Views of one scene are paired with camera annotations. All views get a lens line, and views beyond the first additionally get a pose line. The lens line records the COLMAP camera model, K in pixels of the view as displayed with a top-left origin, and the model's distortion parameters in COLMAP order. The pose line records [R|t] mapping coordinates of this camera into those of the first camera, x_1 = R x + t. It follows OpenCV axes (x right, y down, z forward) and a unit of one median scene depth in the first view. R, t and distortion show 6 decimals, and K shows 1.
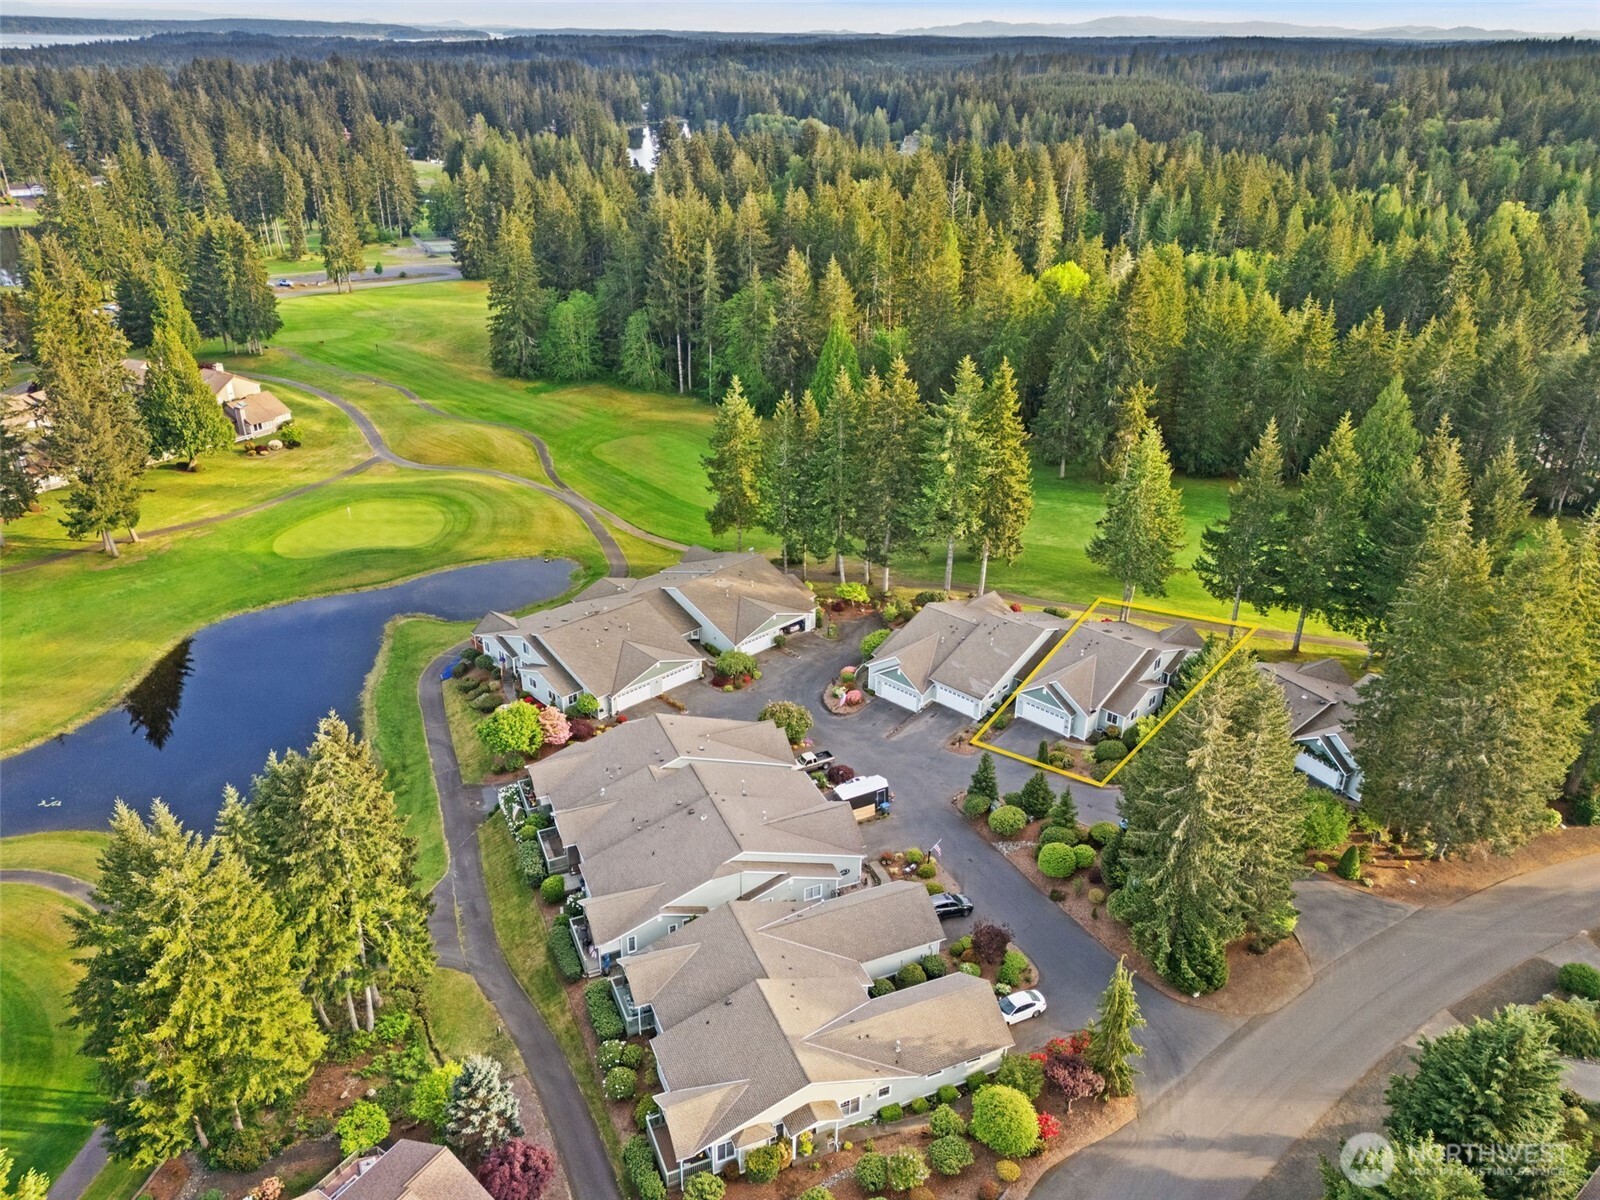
lens RADIAL K [[1179.8, 0, 800.0], [0, 1179.8, 600.0], [0, 0, 1]] dist [0.014847, -0.002732]
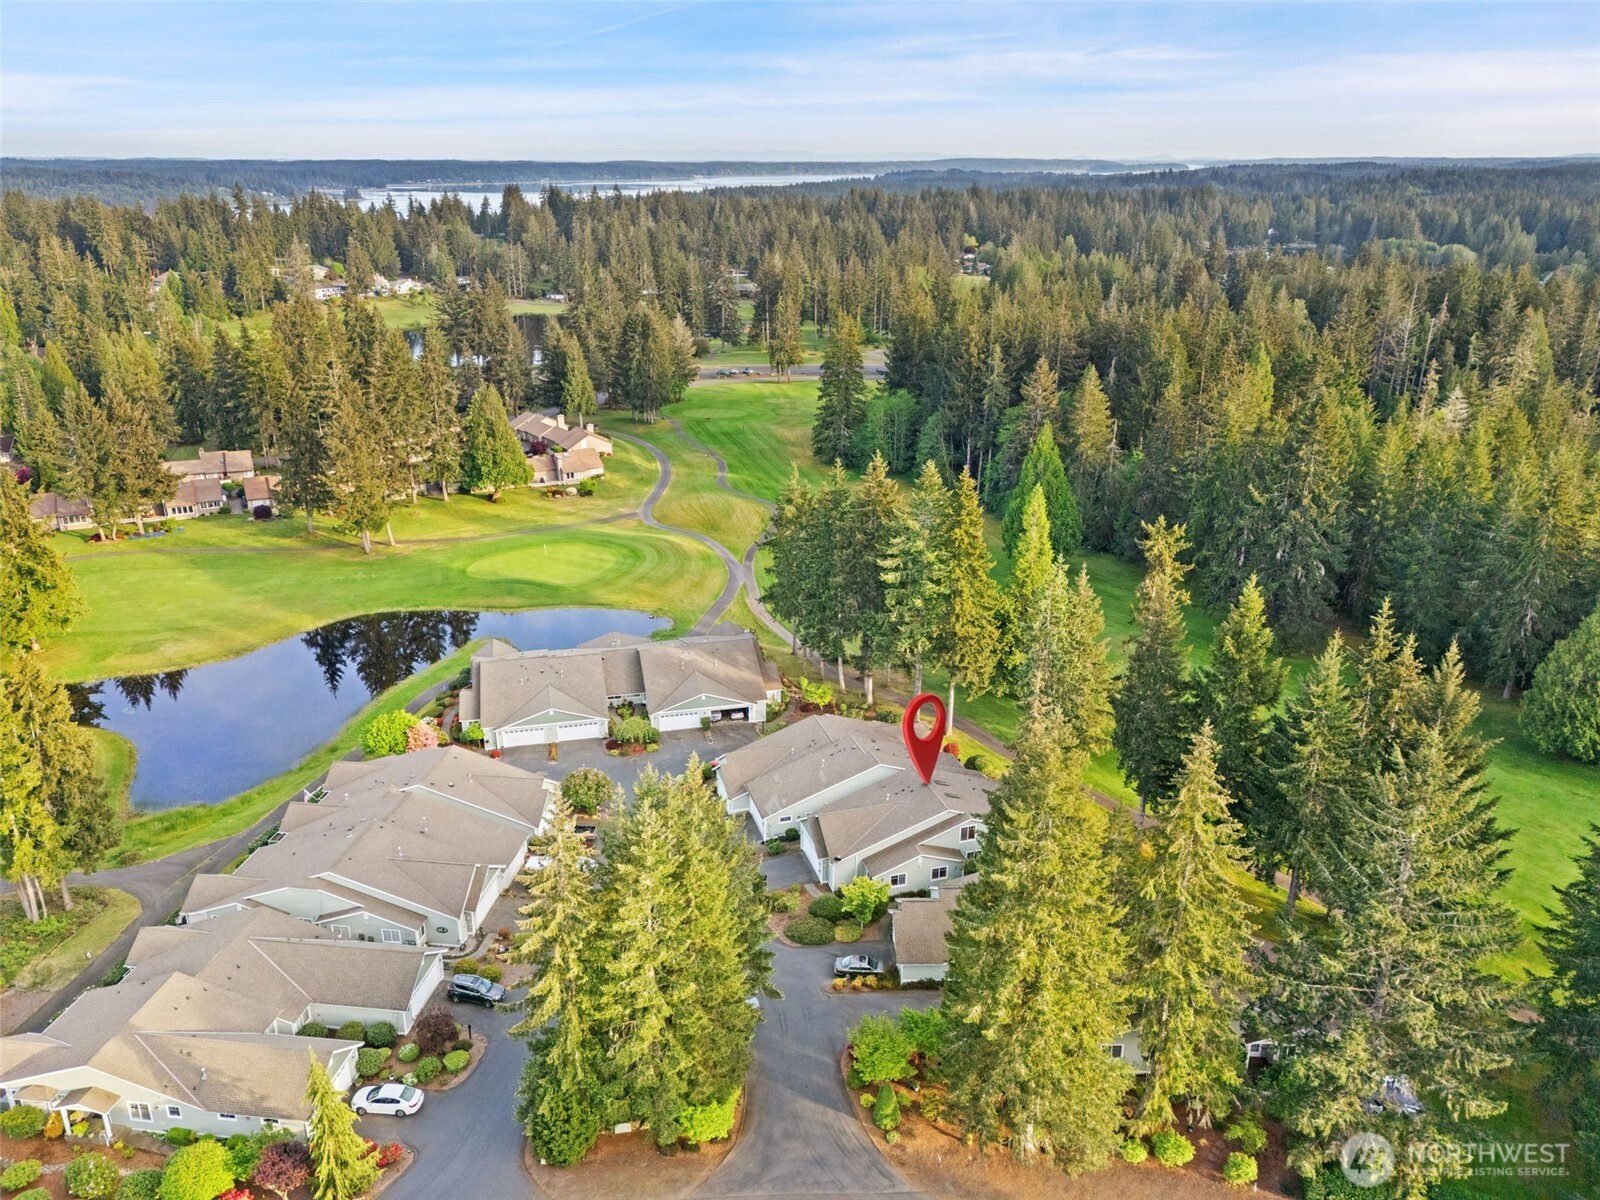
lens RADIAL K [[1166.7, 0, 800.0], [0, 1166.7, 600.0], [0, 0, 1]] dist [0.069138, -0.064606]
pose [[0.854168, 0.165630, -0.492913, 0.343487], [-0.211616, 0.976592, -0.038551, -0.029497], [0.474990, 0.137237, 0.869224, 0.114449]]
